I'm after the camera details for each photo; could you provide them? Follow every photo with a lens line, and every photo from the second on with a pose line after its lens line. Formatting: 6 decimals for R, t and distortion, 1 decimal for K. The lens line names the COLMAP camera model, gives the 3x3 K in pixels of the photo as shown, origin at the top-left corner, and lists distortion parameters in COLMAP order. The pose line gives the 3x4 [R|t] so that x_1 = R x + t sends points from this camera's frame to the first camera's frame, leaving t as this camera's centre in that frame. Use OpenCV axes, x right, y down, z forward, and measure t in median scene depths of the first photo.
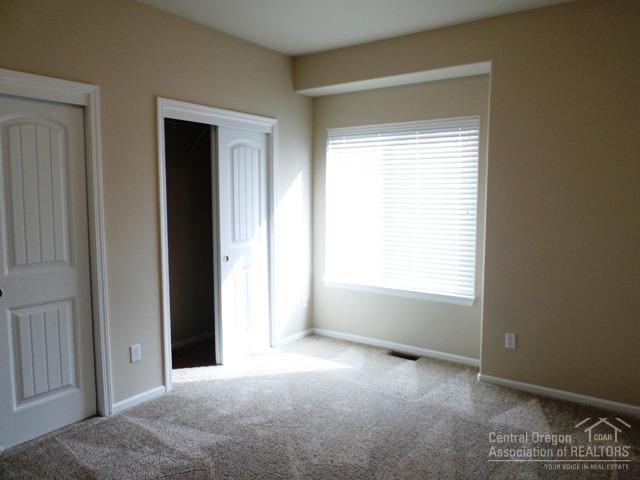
lens RADIAL K [[487.8, 0, 321.7], [0, 487.8, 237.6], [0, 0, 1]] dist [0.004207, -0.020812]
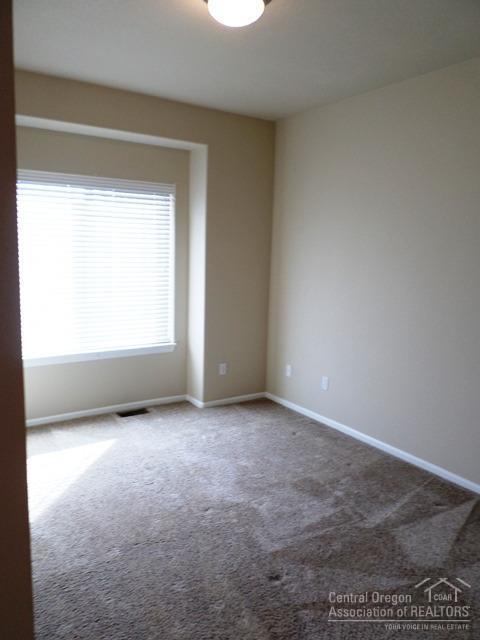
lens RADIAL K [[487.8, 0, 240.0], [0, 487.8, 320.0], [0, 0, 1]] dist [0.004207, -0.020812]
pose [[0.354613, -0.124208, 0.926726, -0.674160], [0.061576, 0.992088, 0.109407, -0.048575], [-0.932983, 0.018267, 0.359455, 0.421823]]
